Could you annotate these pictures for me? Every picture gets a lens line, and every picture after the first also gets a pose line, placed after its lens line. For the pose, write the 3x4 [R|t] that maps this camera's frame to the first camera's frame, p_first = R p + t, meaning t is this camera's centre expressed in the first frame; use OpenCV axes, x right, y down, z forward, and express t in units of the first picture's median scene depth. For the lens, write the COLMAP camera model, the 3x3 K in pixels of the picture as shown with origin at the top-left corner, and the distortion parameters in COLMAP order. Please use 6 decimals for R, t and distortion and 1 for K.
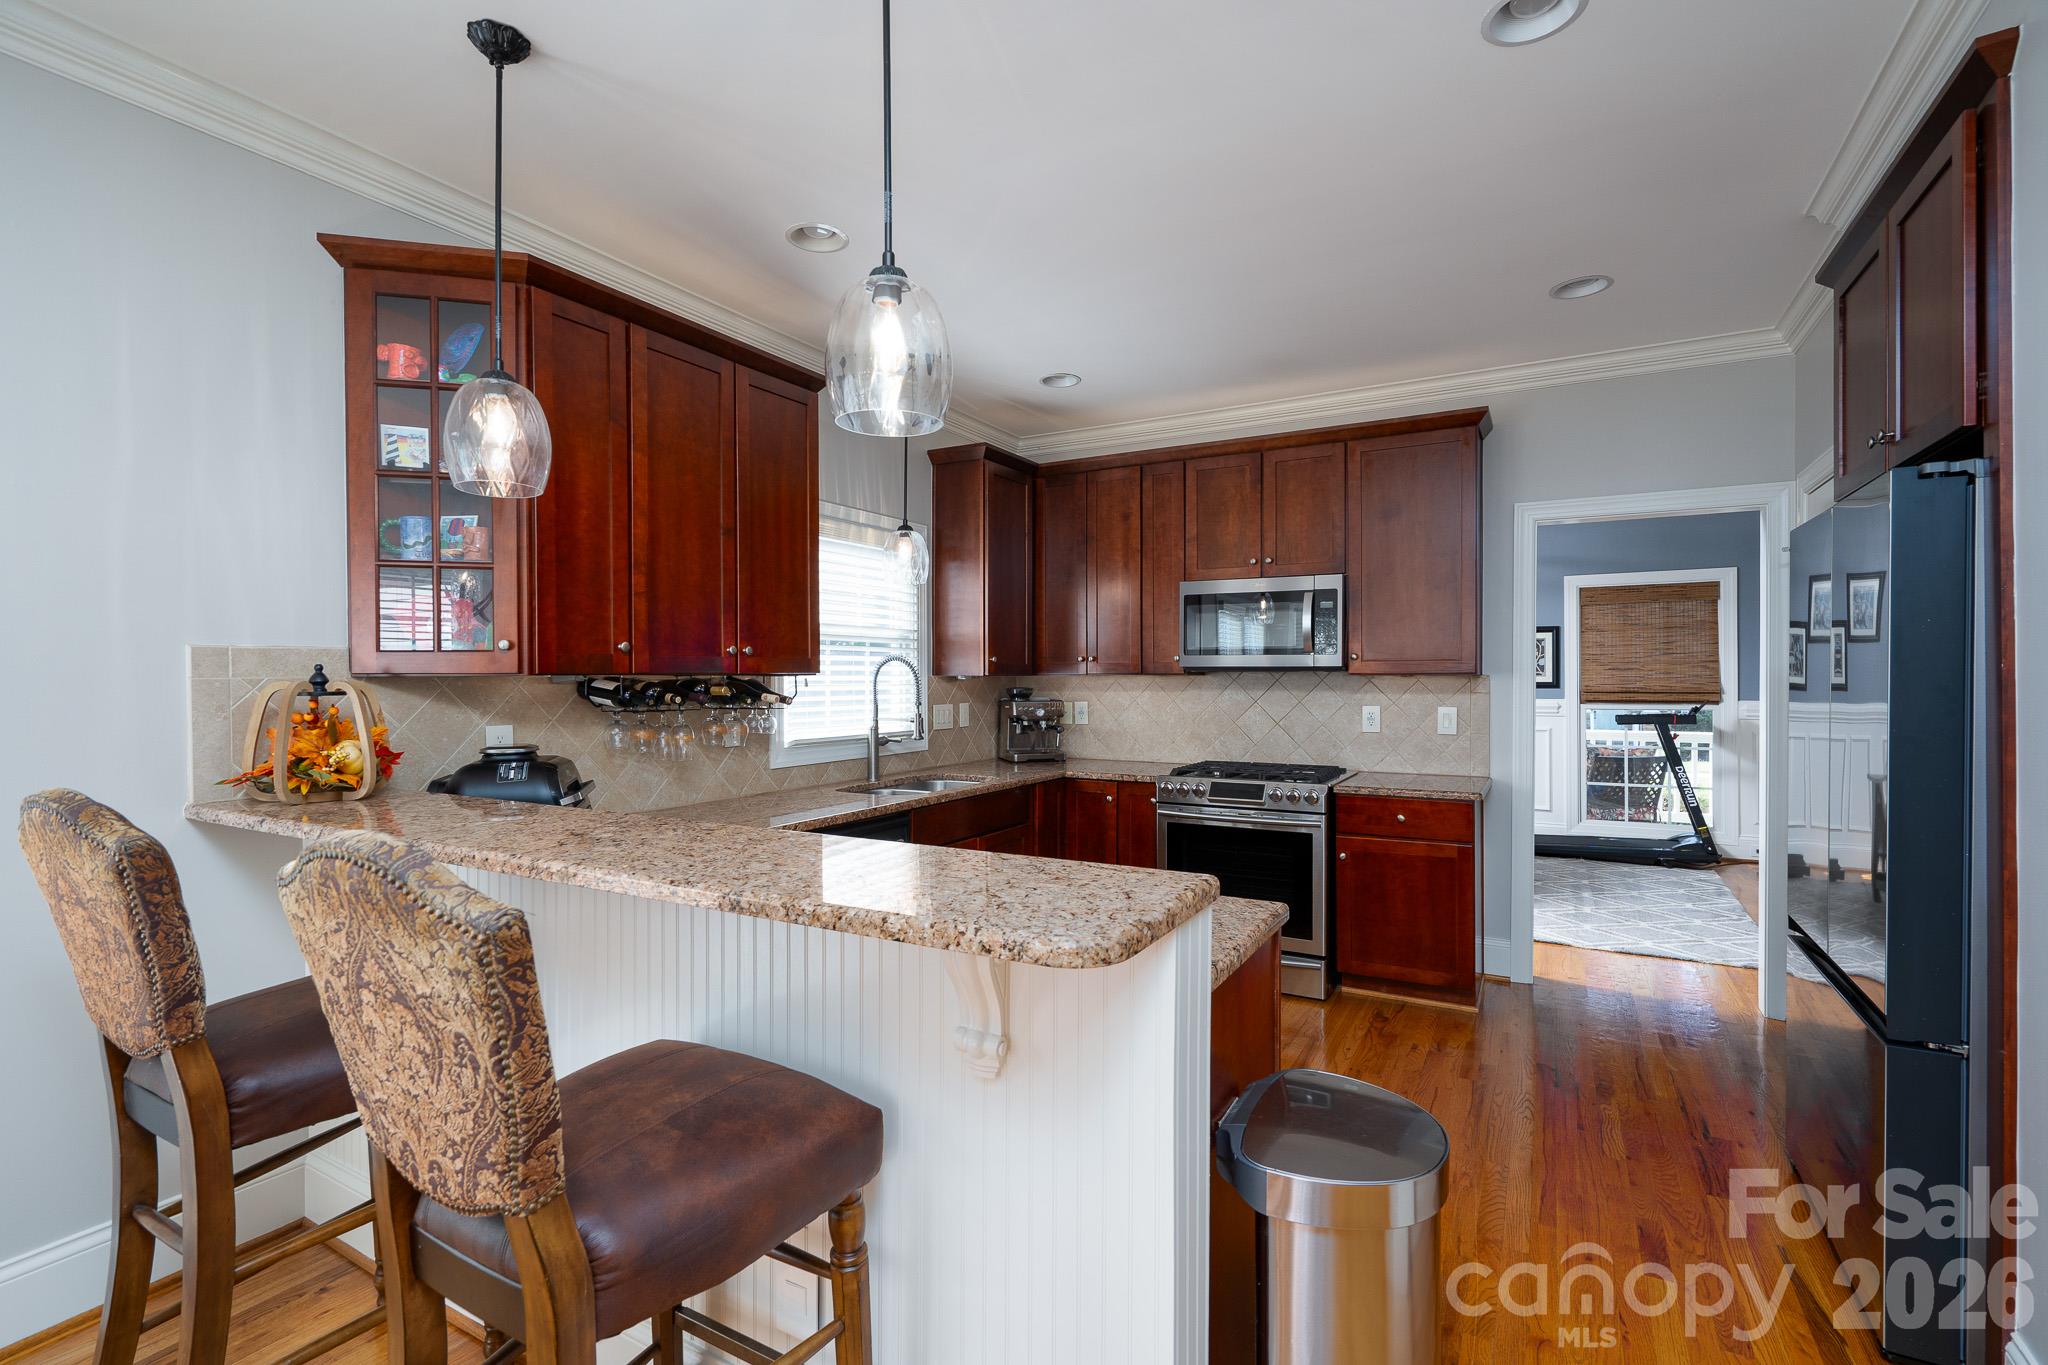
lens RADIAL K [[935.7, 0, 1027.9], [0, 935.7, 683.3], [0, 0, 1]] dist [-0.003320, 0.001578]
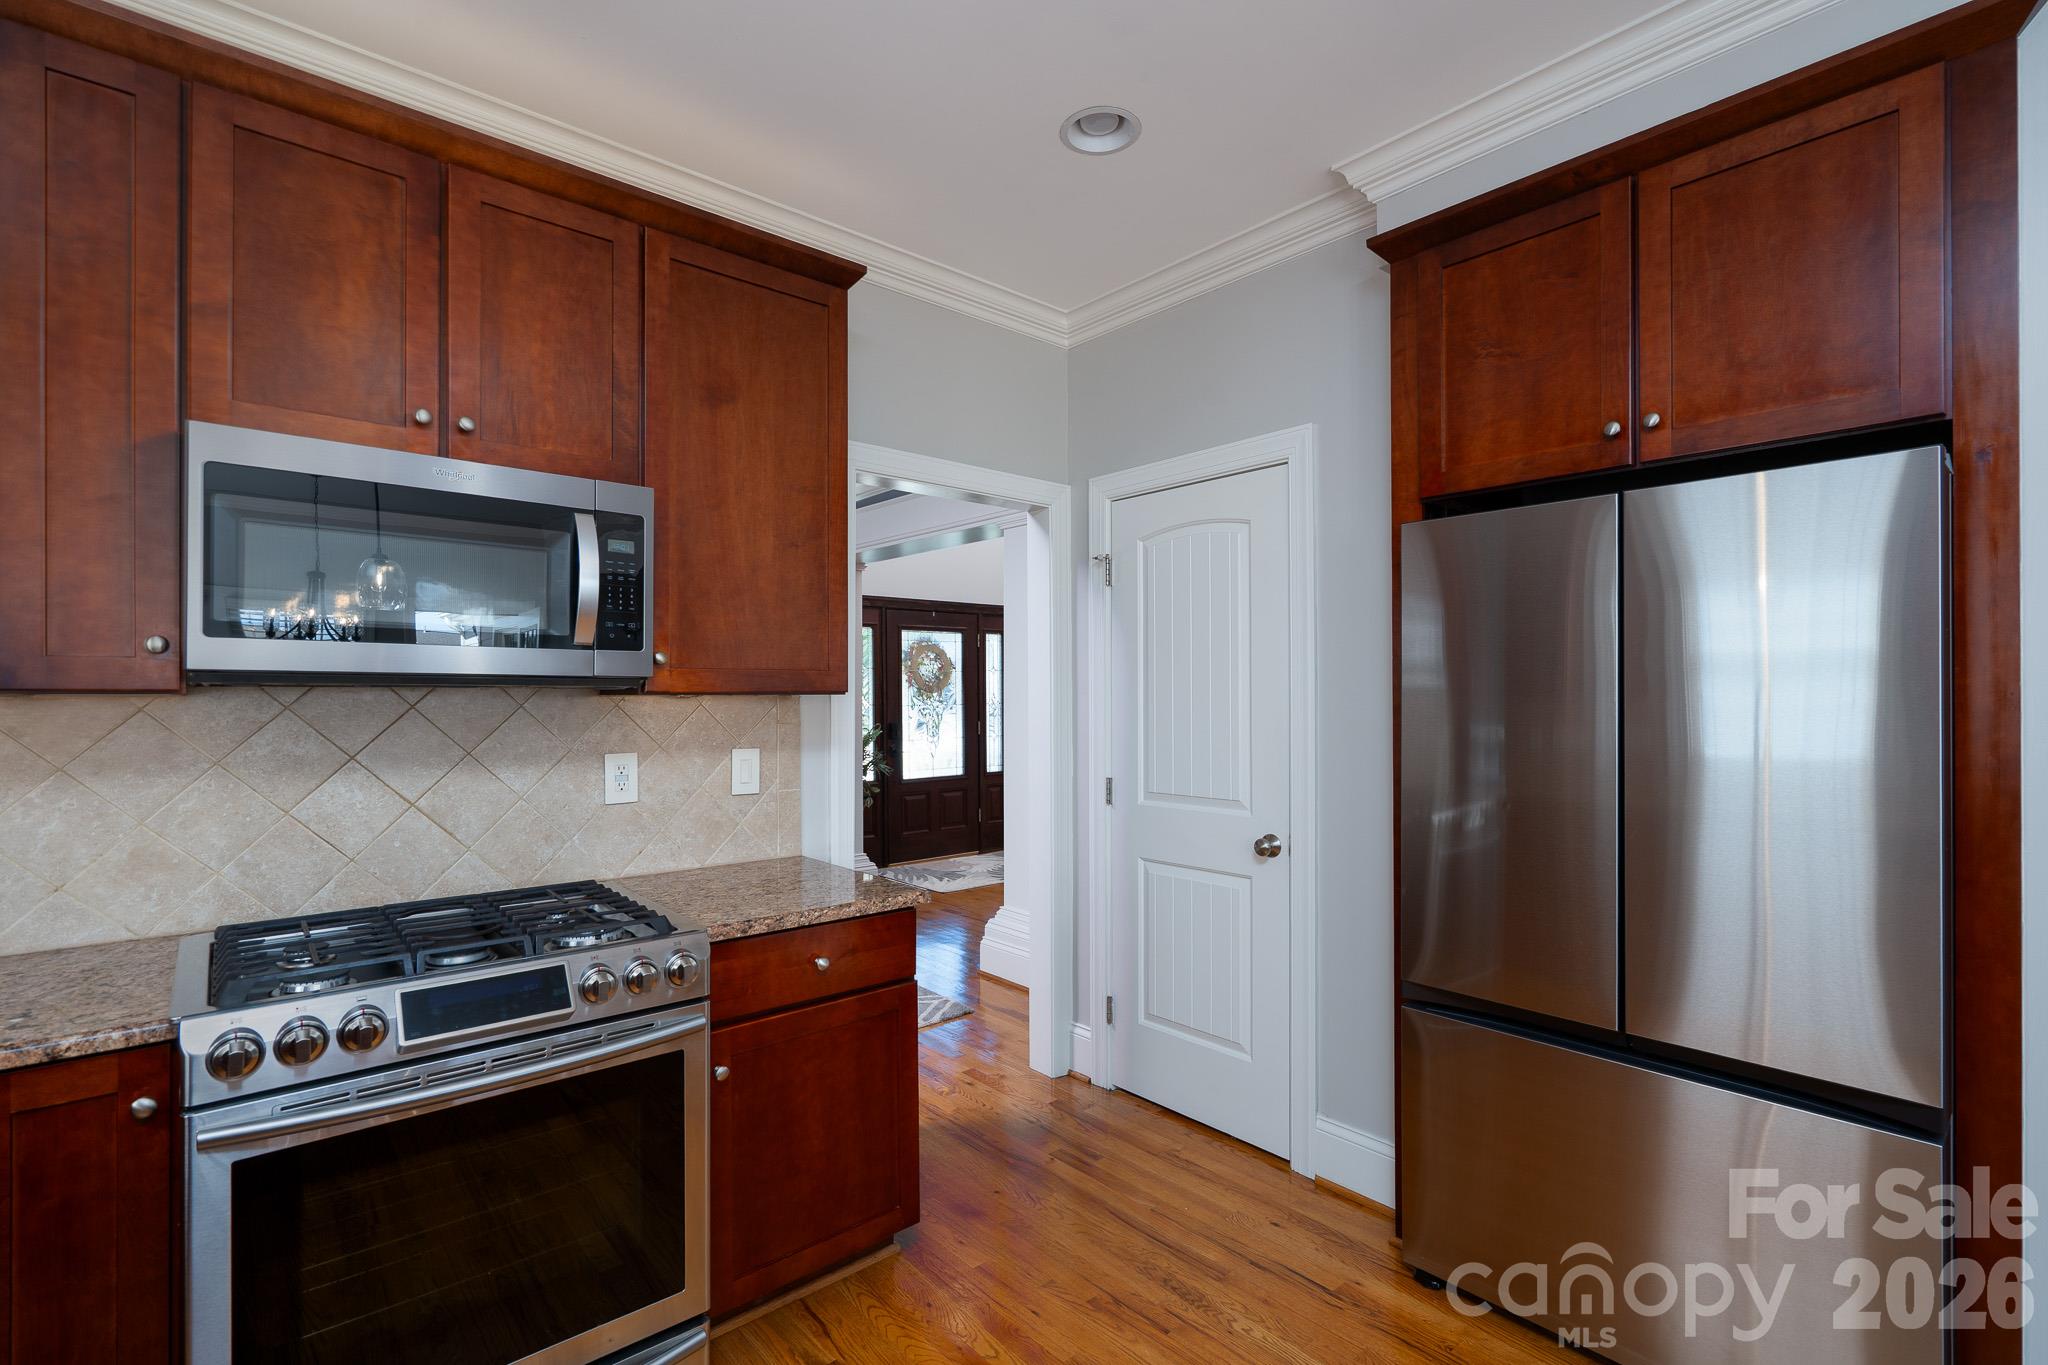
lens RADIAL K [[935.7, 0, 1019.1], [0, 935.7, 688.7], [0, 0, 1]] dist [-0.003320, 0.001578]
pose [[0.335135, 0.007035, 0.942144, -0.058819], [0.008066, 0.999914, -0.010335, -0.005237], [-0.942136, 0.011063, 0.335050, 0.644793]]
